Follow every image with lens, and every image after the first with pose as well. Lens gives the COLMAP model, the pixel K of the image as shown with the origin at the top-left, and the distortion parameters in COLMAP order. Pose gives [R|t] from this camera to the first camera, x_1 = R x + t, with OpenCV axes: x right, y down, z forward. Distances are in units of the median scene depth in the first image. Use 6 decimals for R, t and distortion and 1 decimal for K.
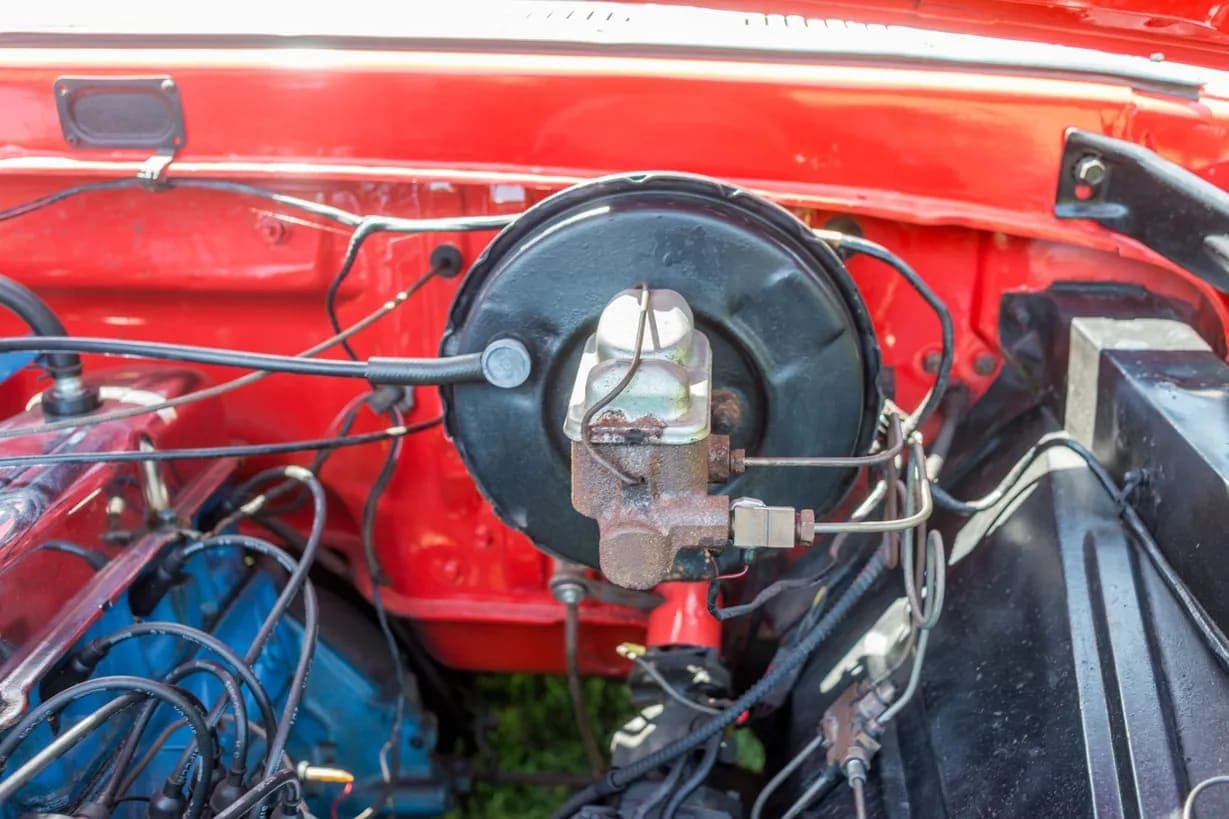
lens RADIAL K [[1295.2, 0, 614.5], [0, 1295.2, 409.5], [0, 0, 1]] dist [0.009689, 0.042867]
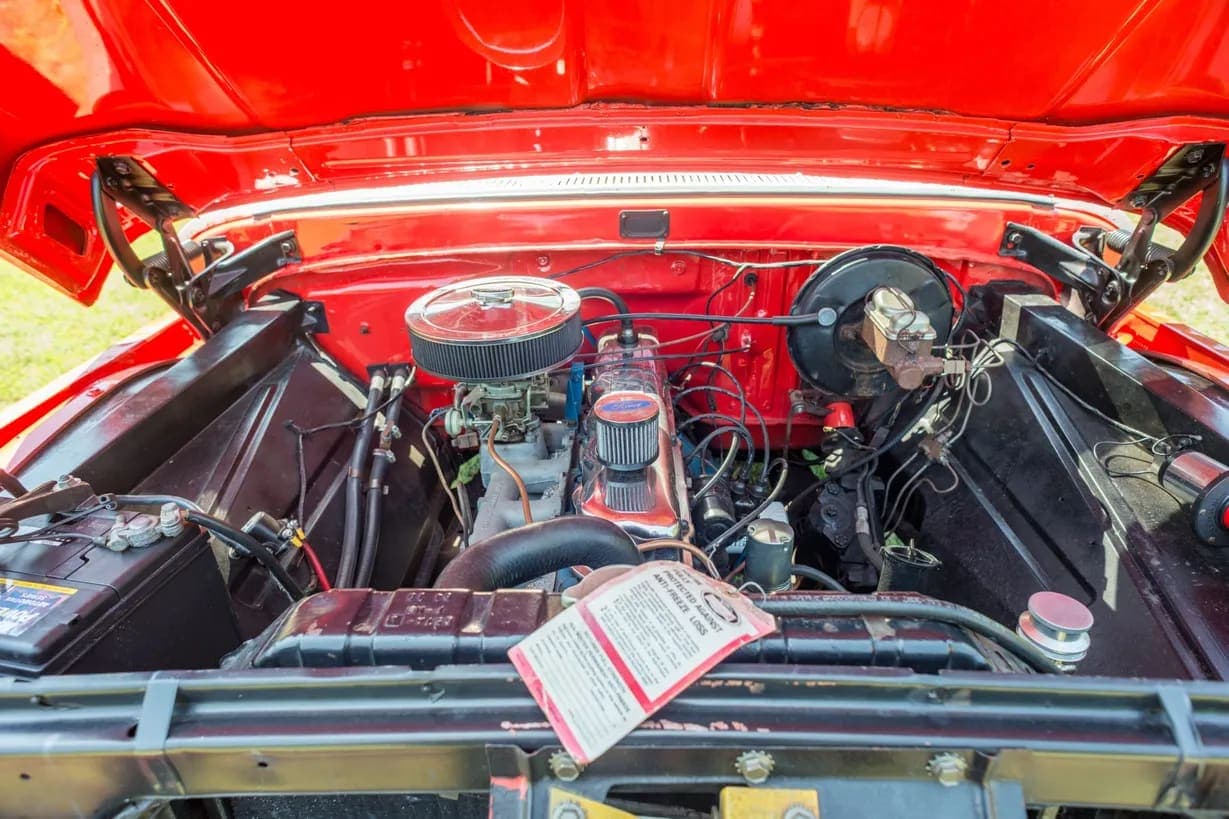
lens RADIAL K [[700.7, 0, 614.5], [0, 700.7, 409.5], [0, 0, 1]] dist [0.007515, 0.000715]
pose [[0.998276, -0.036556, 0.045915, -0.525944], [0.032927, 0.996452, 0.077455, 0.026350], [-0.048584, -0.075809, 0.995938, -0.409515]]
